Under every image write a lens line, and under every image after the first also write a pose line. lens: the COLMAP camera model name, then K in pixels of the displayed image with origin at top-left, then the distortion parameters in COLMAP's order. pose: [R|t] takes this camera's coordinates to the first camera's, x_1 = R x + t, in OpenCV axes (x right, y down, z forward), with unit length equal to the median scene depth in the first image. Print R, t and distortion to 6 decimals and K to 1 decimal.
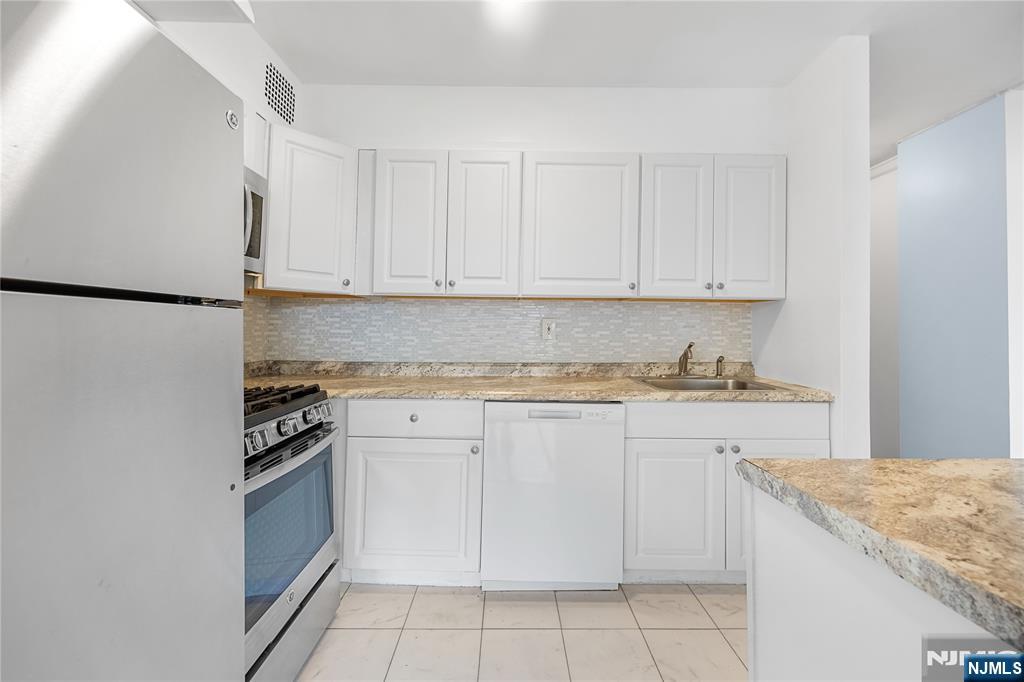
lens RADIAL K [[418.2, 0, 516.5], [0, 418.2, 311.8], [0, 0, 1]] dist [-0.001788, 0.000783]
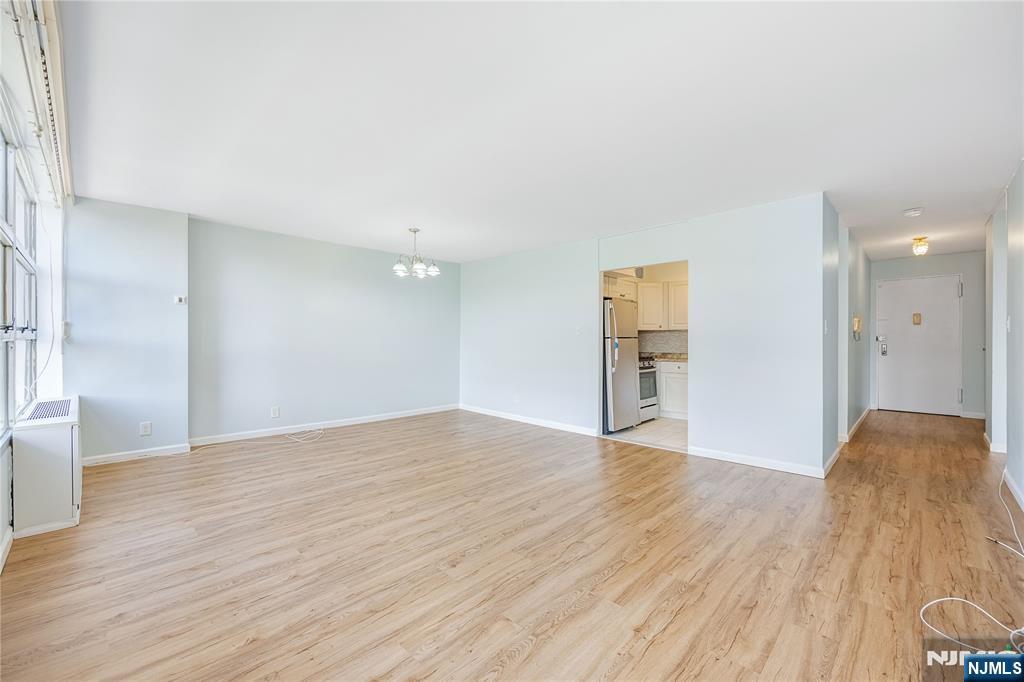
lens RADIAL K [[418.2, 0, 519.9], [0, 418.2, 340.2], [0, 0, 1]] dist [-0.001788, 0.000783]
pose [[0.716520, -0.007171, -0.697529, 0.985387], [0.037945, 0.998867, 0.028710, -0.093620], [0.696533, -0.047040, 0.715981, -1.908822]]
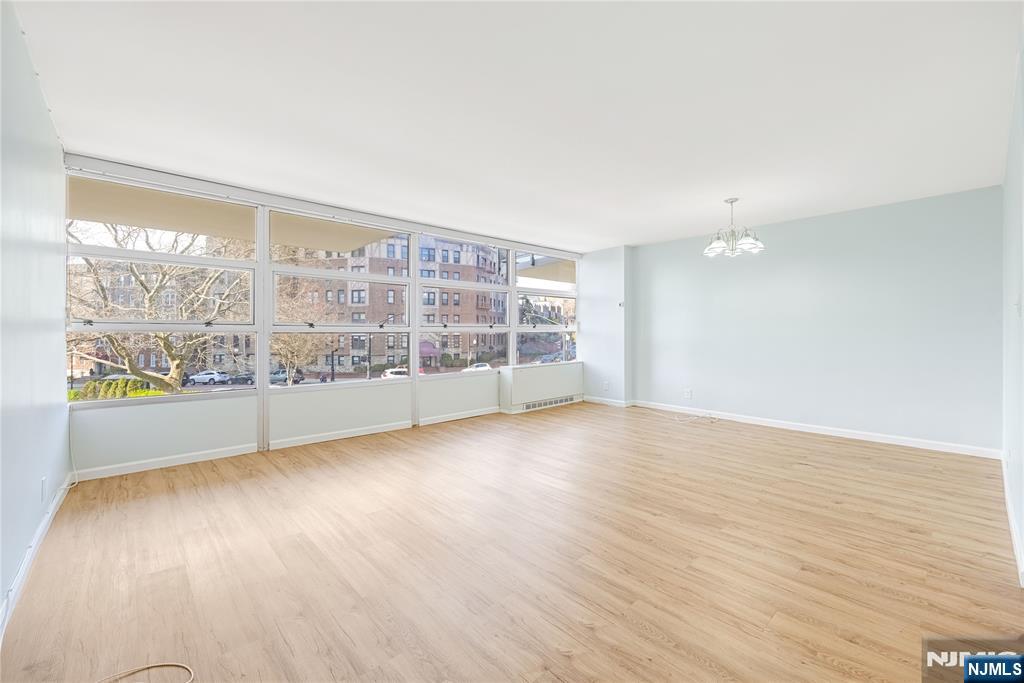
lens RADIAL K [[418.2, 0, 502.6], [0, 418.2, 331.1], [0, 0, 1]] dist [-0.001788, 0.000783]
pose [[-0.752114, -0.011602, -0.658931, 1.044877], [0.024458, 0.998665, -0.045500, 0.011051], [0.658580, -0.050337, -0.750826, -0.003264]]
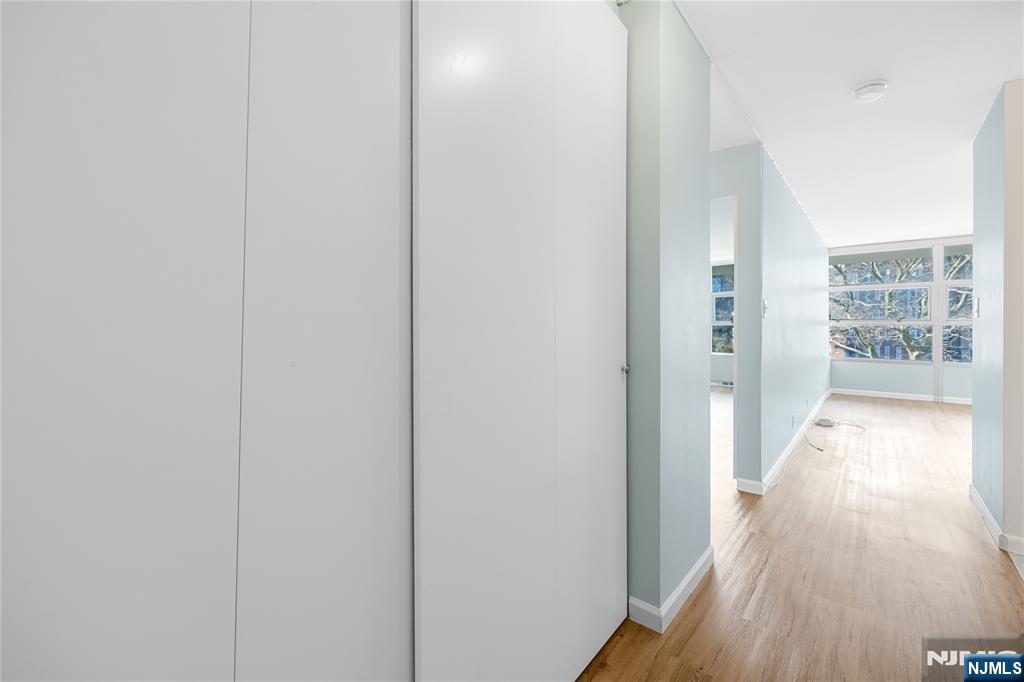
lens RADIAL K [[418.2, 0, 513.3], [0, 418.2, 324.1], [0, 0, 1]] dist [-0.001788, 0.000783]
pose [[-0.747176, -0.005957, 0.664600, 0.900873], [-0.037352, 0.998756, -0.033041, 0.098443], [-0.663576, -0.049512, -0.746469, 2.050260]]
